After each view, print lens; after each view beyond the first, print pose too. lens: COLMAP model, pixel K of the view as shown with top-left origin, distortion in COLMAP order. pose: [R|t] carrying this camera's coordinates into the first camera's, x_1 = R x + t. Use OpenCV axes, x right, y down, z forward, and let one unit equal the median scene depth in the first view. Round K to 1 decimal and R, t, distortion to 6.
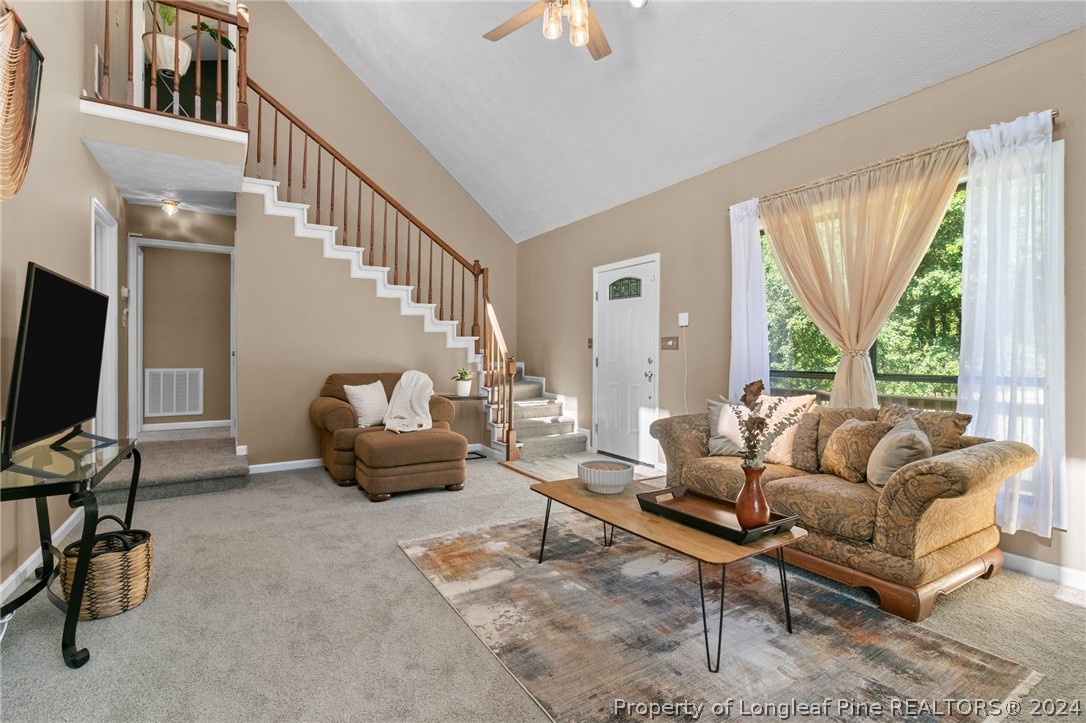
lens RADIAL K [[507.0, 0, 541.0], [0, 507.0, 351.0], [0, 0, 1]] dist [0.005802, -0.000407]
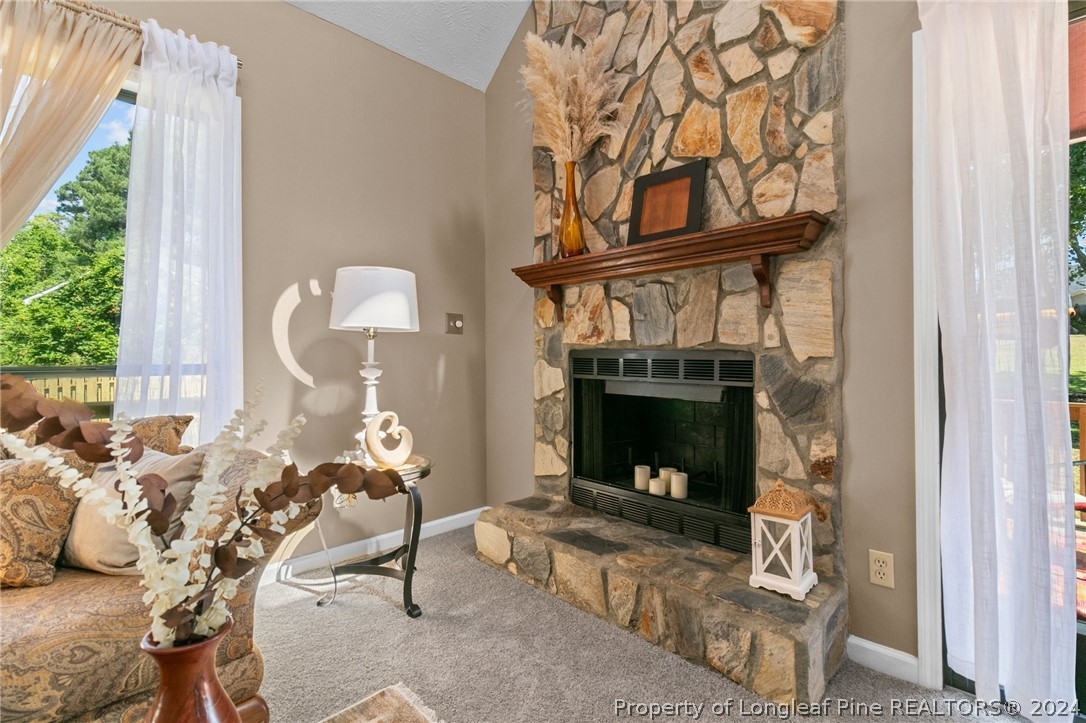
lens RADIAL K [[507.0, 0, 539.4], [0, 507.0, 354.5], [0, 0, 1]] dist [0.005802, -0.000407]
pose [[-0.207607, 0.001434, 0.978211, 0.017304], [-0.002939, 0.999993, -0.002090, 0.018637], [-0.978208, -0.003309, -0.207602, 0.314979]]
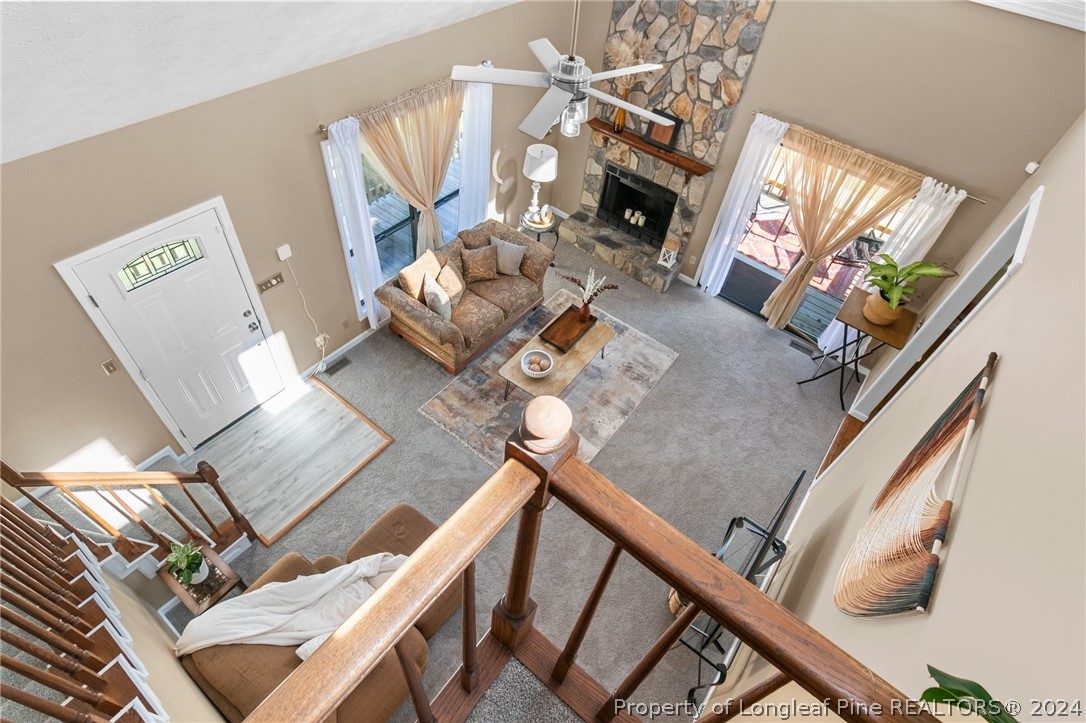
lens RADIAL K [[563.4, 0, 543.4], [0, 563.4, 359.8], [0, 0, 1]] dist [0.004924, 0.000761]
pose [[-0.354407, -0.724652, 0.590995, -0.510769], [-0.097731, 0.657262, 0.747298, -0.615158], [-0.929970, 0.207089, -0.303760, 0.784988]]
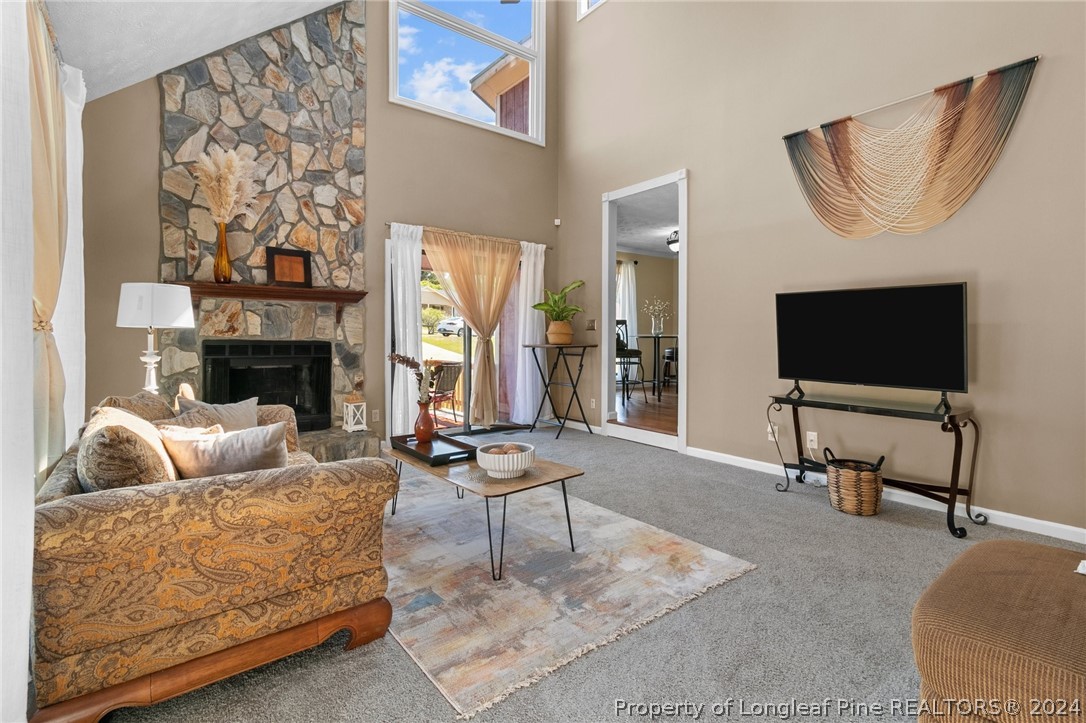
lens RADIAL K [[507.0, 0, 541.6], [0, 507.0, 337.3], [0, 0, 1]] dist [0.005802, -0.000407]
pose [[-0.993625, -0.006723, -0.112534, 0.085256], [-0.006502, 0.999976, -0.002333, 0.007829], [0.112547, -0.001586, -0.993645, 0.982161]]
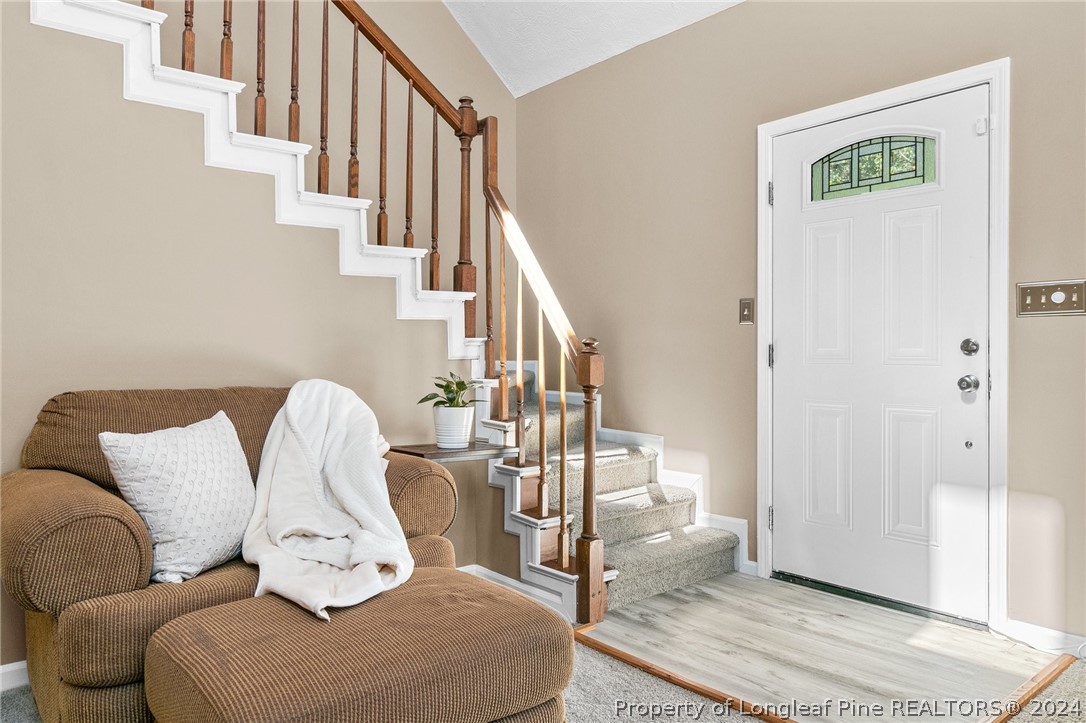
lens RADIAL K [[746.4, 0, 541.0], [0, 746.4, 352.6], [0, 0, 1]] dist [0.005913, 0.003504]
pose [[0.987868, -0.004331, 0.155237, -0.175840], [0.004379, 0.999990, 0.000032, 0.020079], [-0.155235, 0.000648, 0.987877, 0.459613]]
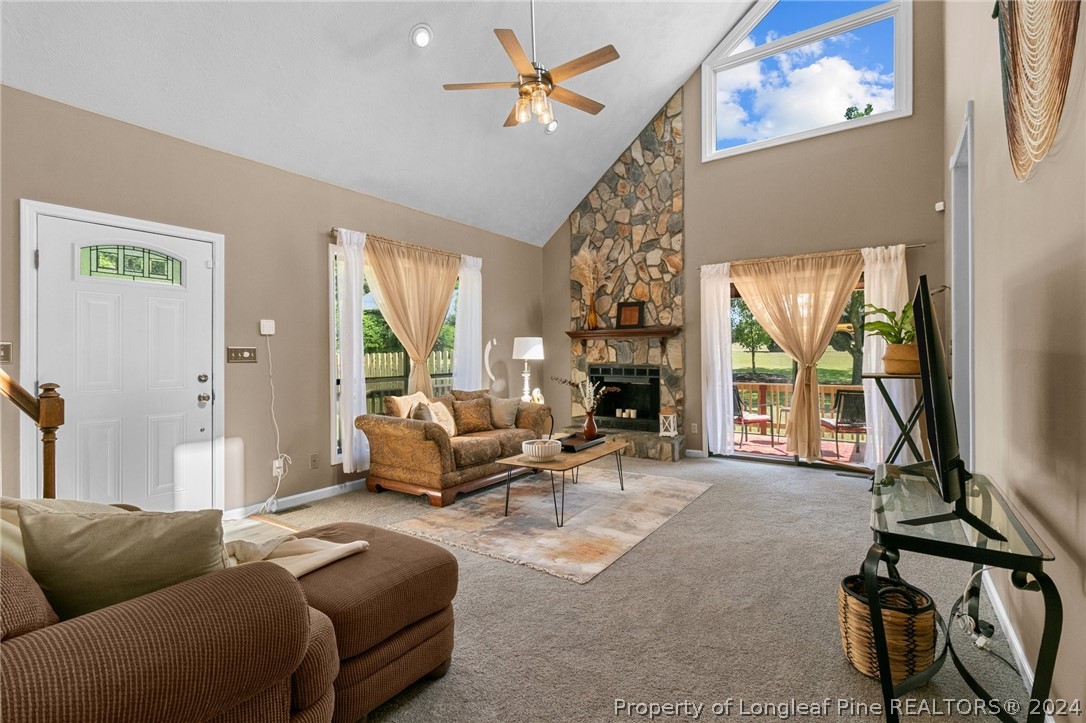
lens RADIAL K [[507.0, 0, 541.9], [0, 507.0, 355.3], [0, 0, 1]] dist [0.005802, -0.000407]
pose [[-0.404872, -0.000536, 0.914373, -0.591269], [0.002952, 0.999994, 0.001893, -0.012641], [-0.914369, 0.003466, -0.404868, 0.790206]]
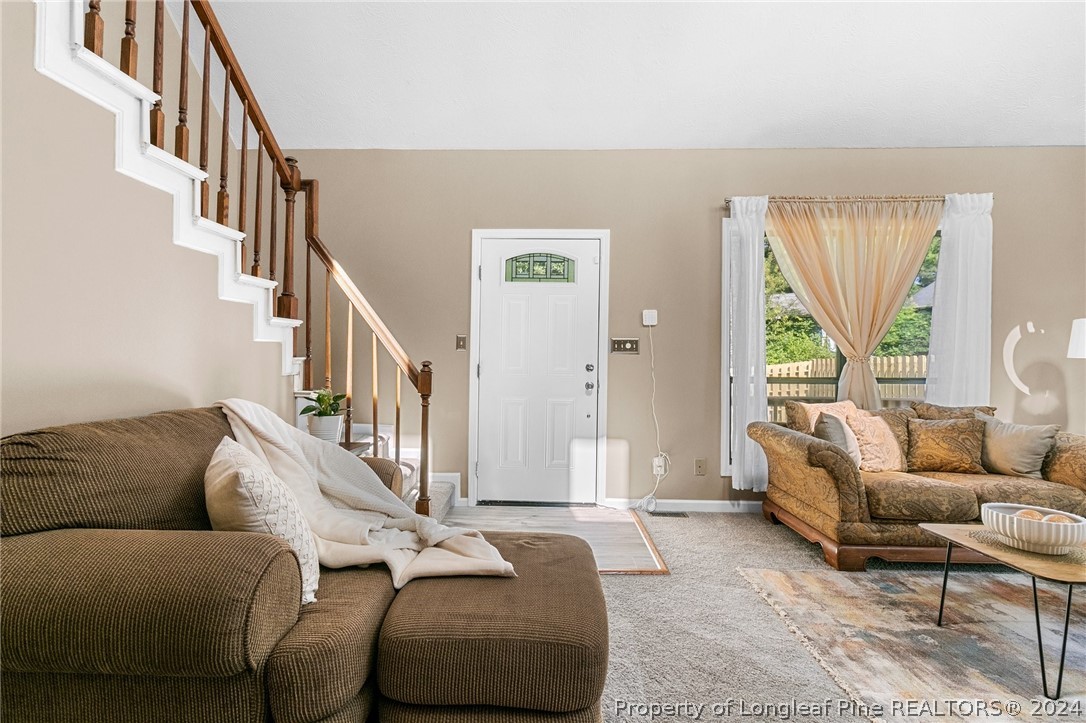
lens RADIAL K [[507.0, 0, 538.1], [0, 507.0, 361.6], [0, 0, 1]] dist [0.005802, -0.000407]
pose [[0.548109, 0.002044, 0.836405, -0.434579], [-0.011120, 0.999926, 0.004844, 0.006172], [-0.836333, -0.011956, 0.548091, 0.598381]]
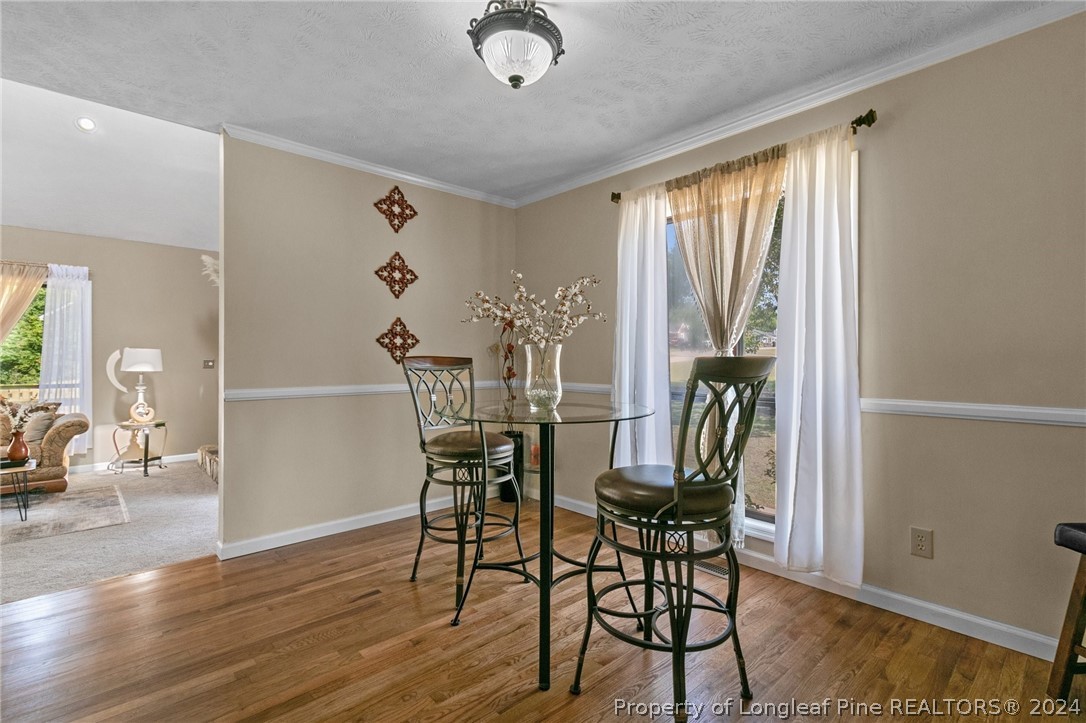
lens RADIAL K [[507.0, 0, 539.7], [0, 507.0, 357.9], [0, 0, 1]] dist [0.005802, -0.000407]
pose [[-0.181134, -0.005396, 0.983444, -0.771294], [-0.004493, 0.999979, 0.004659, -0.038165], [-0.983448, -0.003575, -0.181155, -0.279880]]
